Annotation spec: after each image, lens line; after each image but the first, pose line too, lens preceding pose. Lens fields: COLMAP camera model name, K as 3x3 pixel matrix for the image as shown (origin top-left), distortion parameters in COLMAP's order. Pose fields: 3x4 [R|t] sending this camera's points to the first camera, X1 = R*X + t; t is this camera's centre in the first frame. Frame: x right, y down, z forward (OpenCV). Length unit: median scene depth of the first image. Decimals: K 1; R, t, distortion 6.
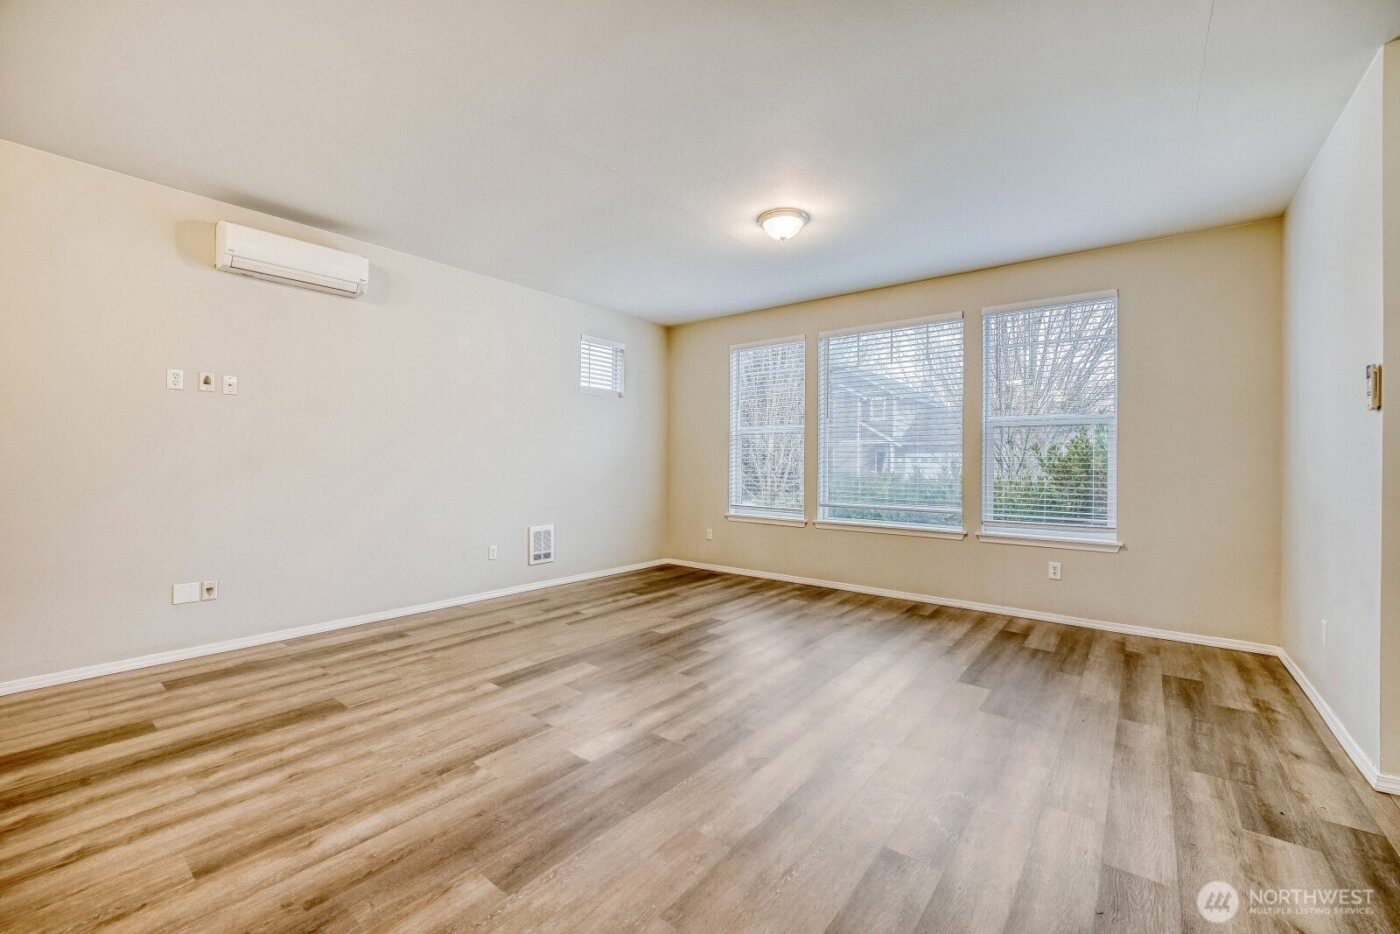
lens RADIAL K [[563.3, 0, 700.0], [0, 563.3, 467.0], [0, 0, 1]] dist [-0.022147, -0.000256]
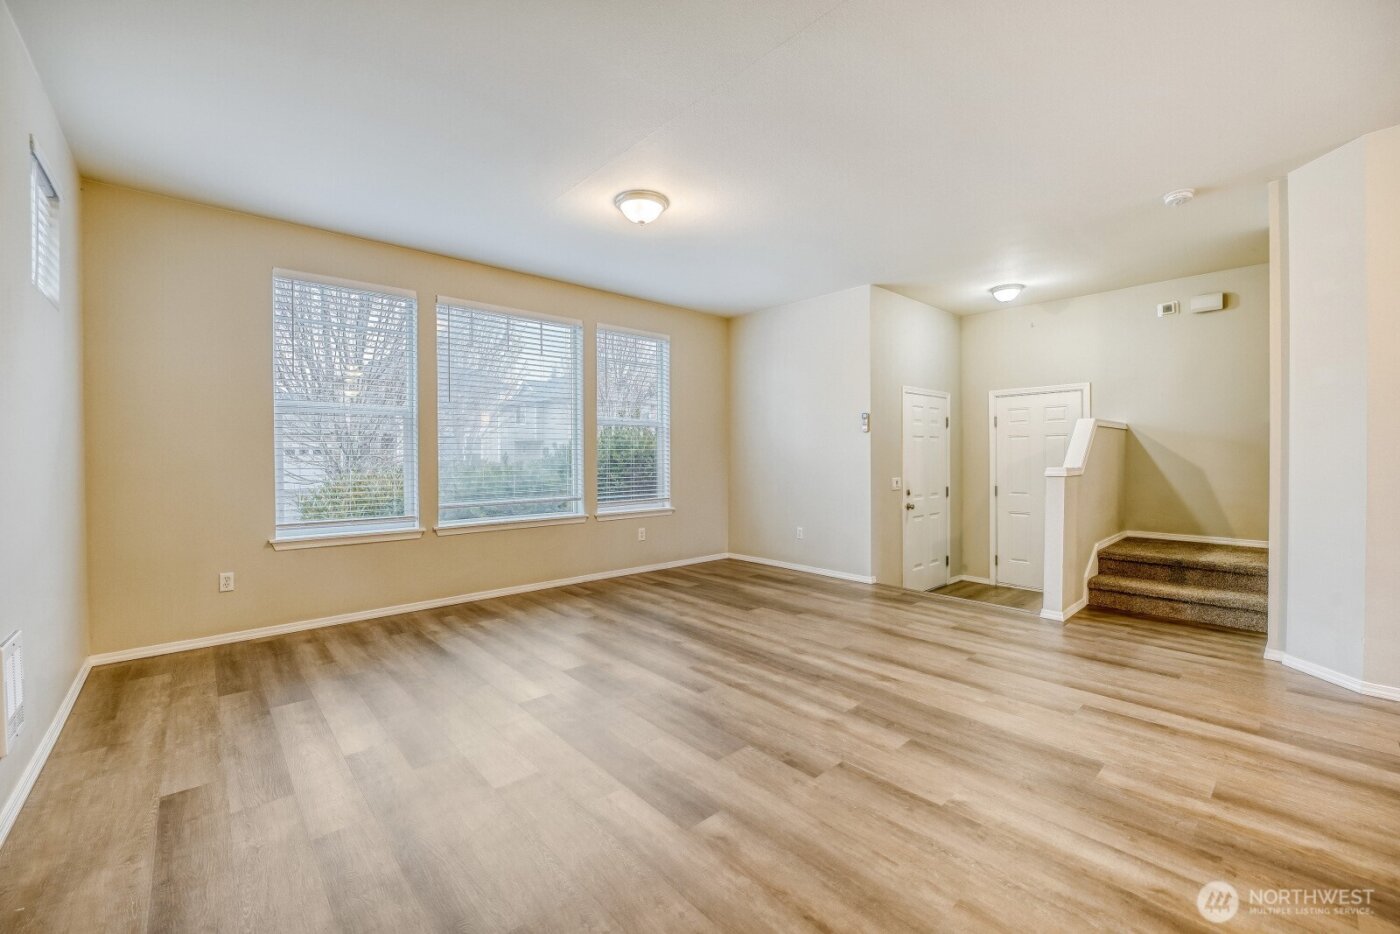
lens RADIAL K [[566.5, 0, 700.0], [0, 566.5, 467.0], [0, 0, 1]] dist [-0.012617, 0.000505]
pose [[0.171195, -0.028404, 0.984828, -1.078472], [0.009744, 0.999584, 0.027136, -0.019048], [-0.985189, 0.004951, 0.171400, 0.997554]]
